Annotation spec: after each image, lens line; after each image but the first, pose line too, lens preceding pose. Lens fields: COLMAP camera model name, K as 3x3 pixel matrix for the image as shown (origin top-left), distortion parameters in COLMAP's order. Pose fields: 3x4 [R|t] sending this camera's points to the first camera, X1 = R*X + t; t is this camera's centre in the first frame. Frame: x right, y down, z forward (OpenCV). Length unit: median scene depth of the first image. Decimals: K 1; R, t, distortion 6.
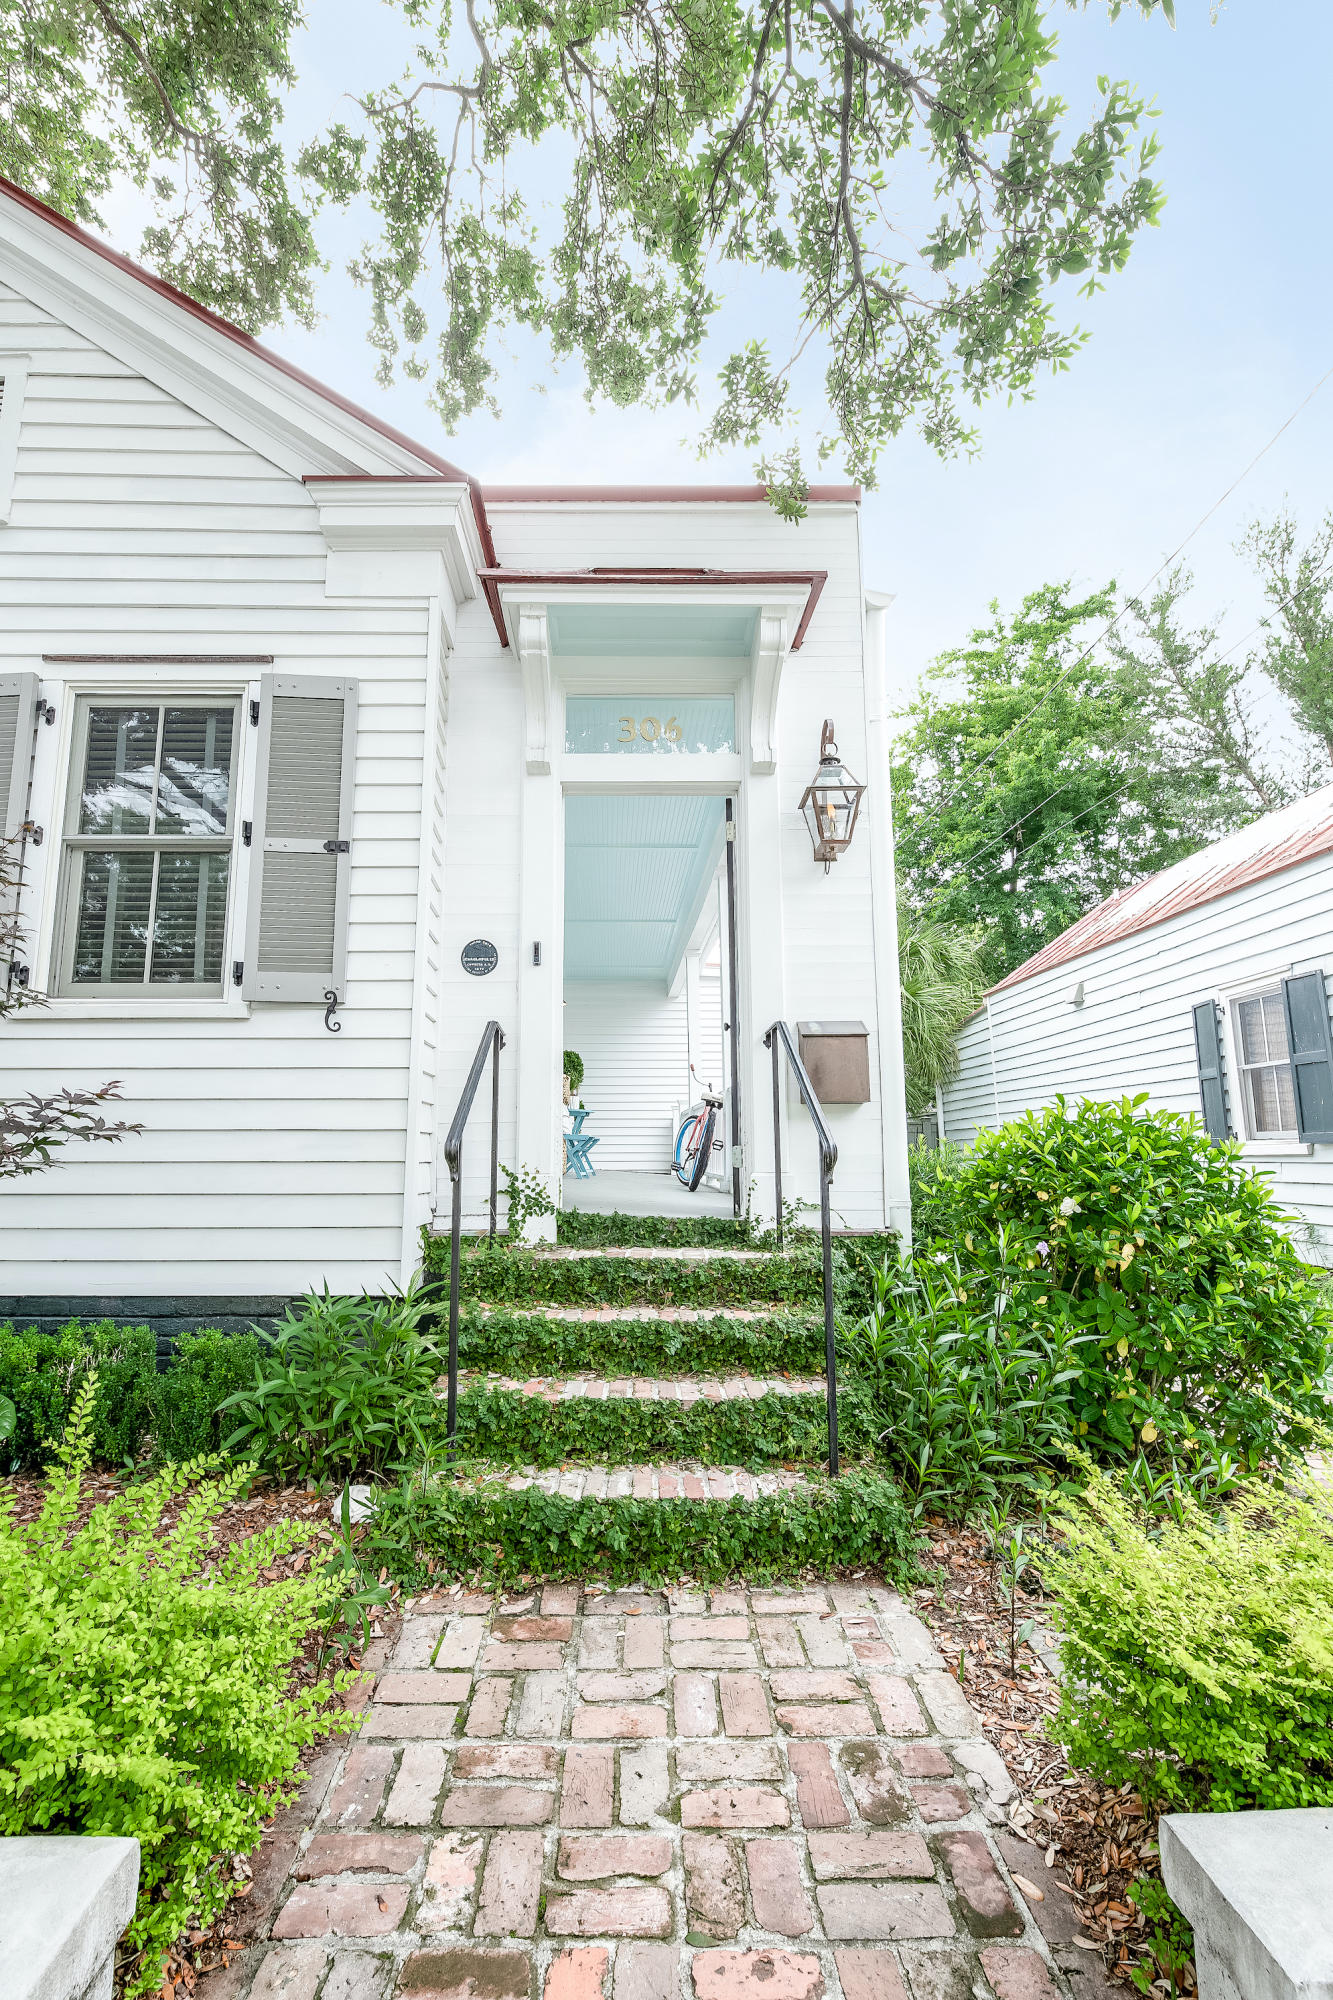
lens RADIAL K [[828.3, 0, 654.1], [0, 828.3, 1015.2], [0, 0, 1]] dist [-0.001314, -0.000147]
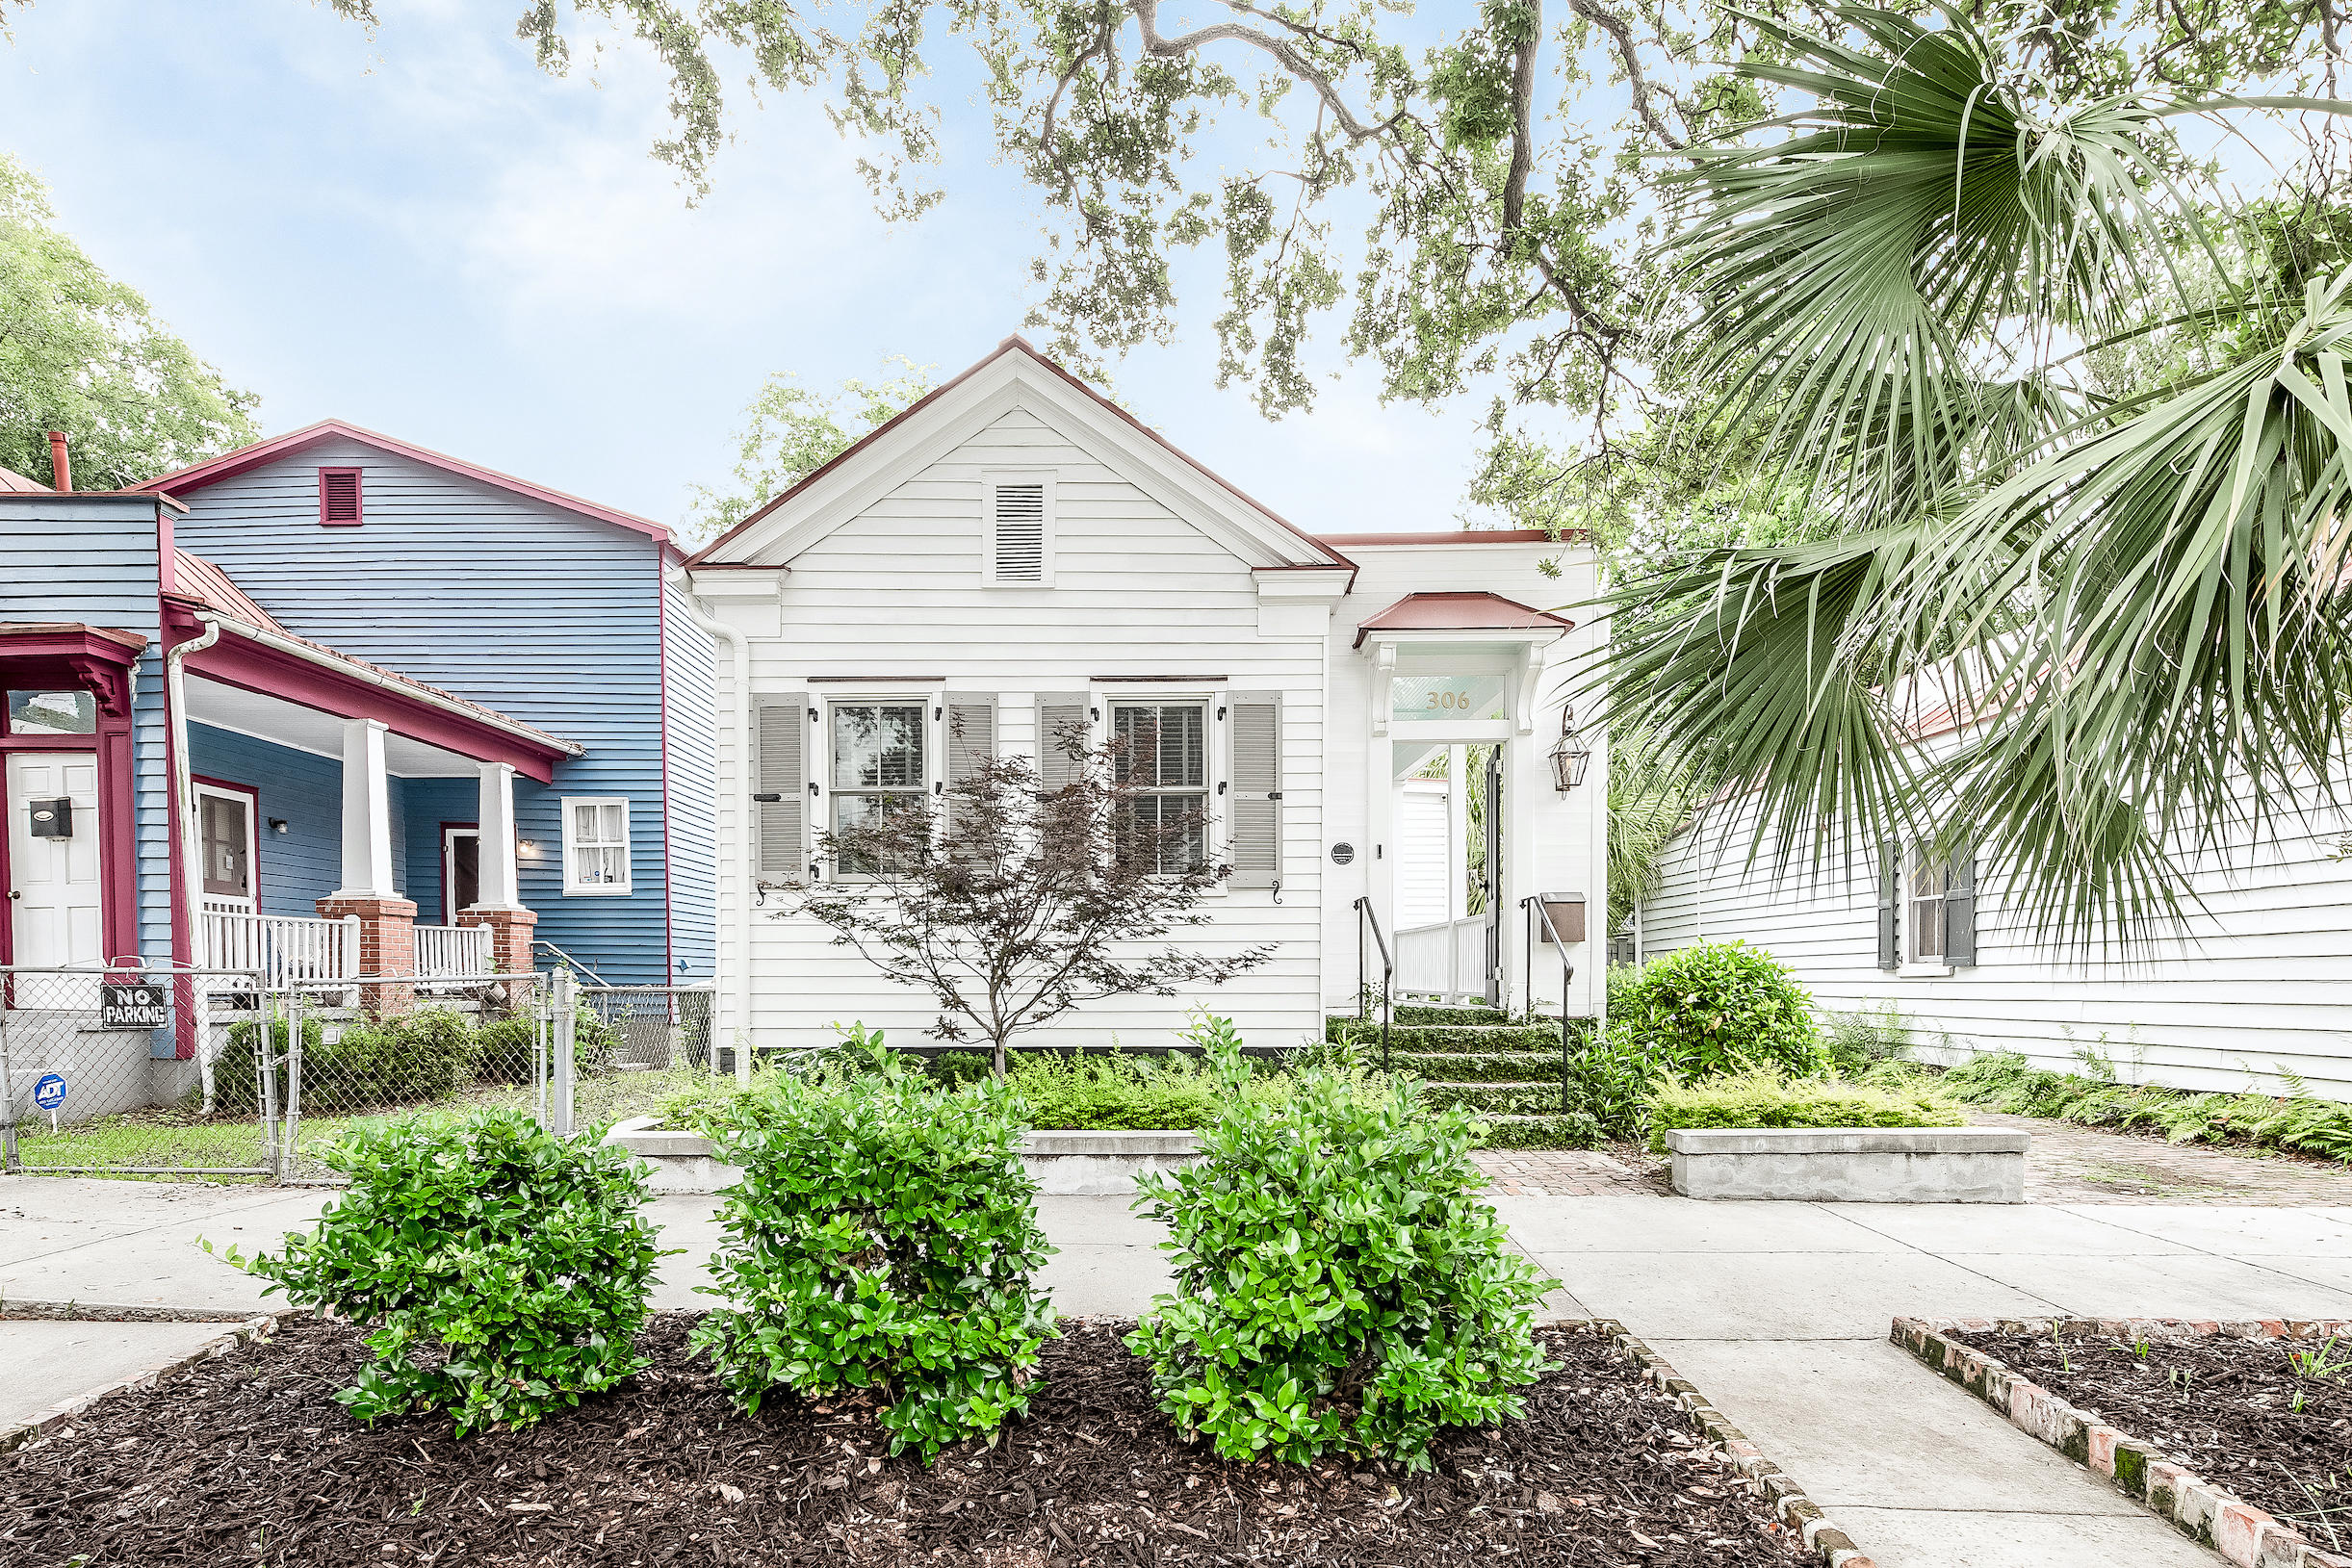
lens RADIAL K [[974.0, 0, 1214.0], [0, 974.0, 977.3], [0, 0, 1]] dist [-0.001314, -0.000147]
pose [[0.996653, 0.000904, -0.081740, -0.326436], [0.012525, 0.986443, 0.163625, -0.156088], [0.080780, -0.164101, 0.983130, -1.013649]]
